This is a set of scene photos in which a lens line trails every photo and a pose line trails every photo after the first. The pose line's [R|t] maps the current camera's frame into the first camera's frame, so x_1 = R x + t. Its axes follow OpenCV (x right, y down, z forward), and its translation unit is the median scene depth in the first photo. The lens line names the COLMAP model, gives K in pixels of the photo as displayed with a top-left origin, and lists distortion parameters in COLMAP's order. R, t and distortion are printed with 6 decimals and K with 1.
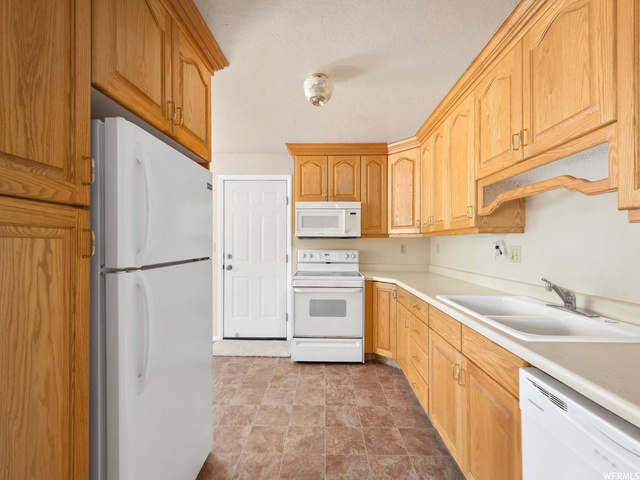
lens RADIAL K [[280.9, 0, 320.0], [0, 280.9, 240.0], [0, 0, 1]] dist [0.001616, 0.000054]
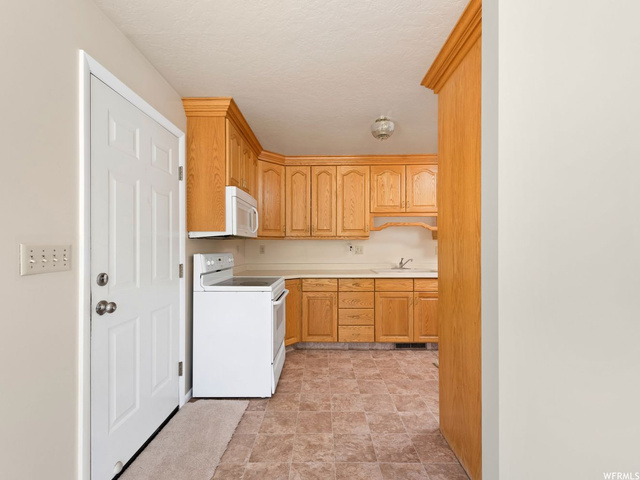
lens RADIAL K [[280.9, 0, 320.0], [0, 280.9, 240.0], [0, 0, 1]] dist [0.001616, 0.000054]
pose [[-0.015178, 0.018750, 0.999709, -1.058757], [-0.010719, 0.999764, -0.018913, 0.014481], [-0.999827, -0.011003, -0.014973, 1.046895]]
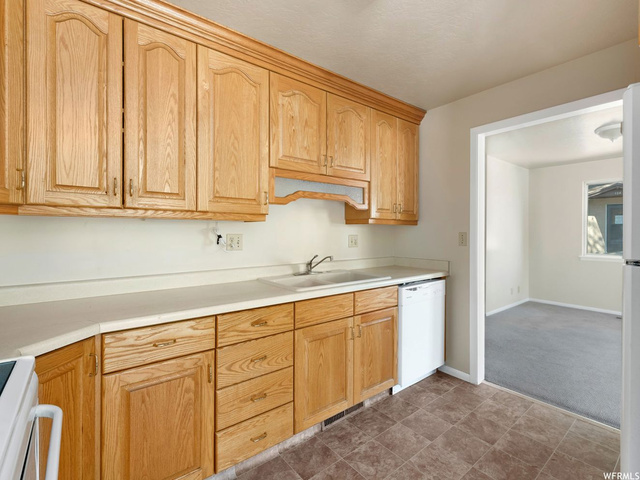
lens RADIAL K [[307.8, 0, 338.6], [0, 307.8, 232.6], [0, 0, 1]] dist [0.001166, -0.000032]
pose [[-0.663455, -0.001740, 0.748214, -0.301179], [-0.011566, 0.999902, -0.007930, 0.015528], [-0.748127, -0.013915, -0.663410, 1.157095]]
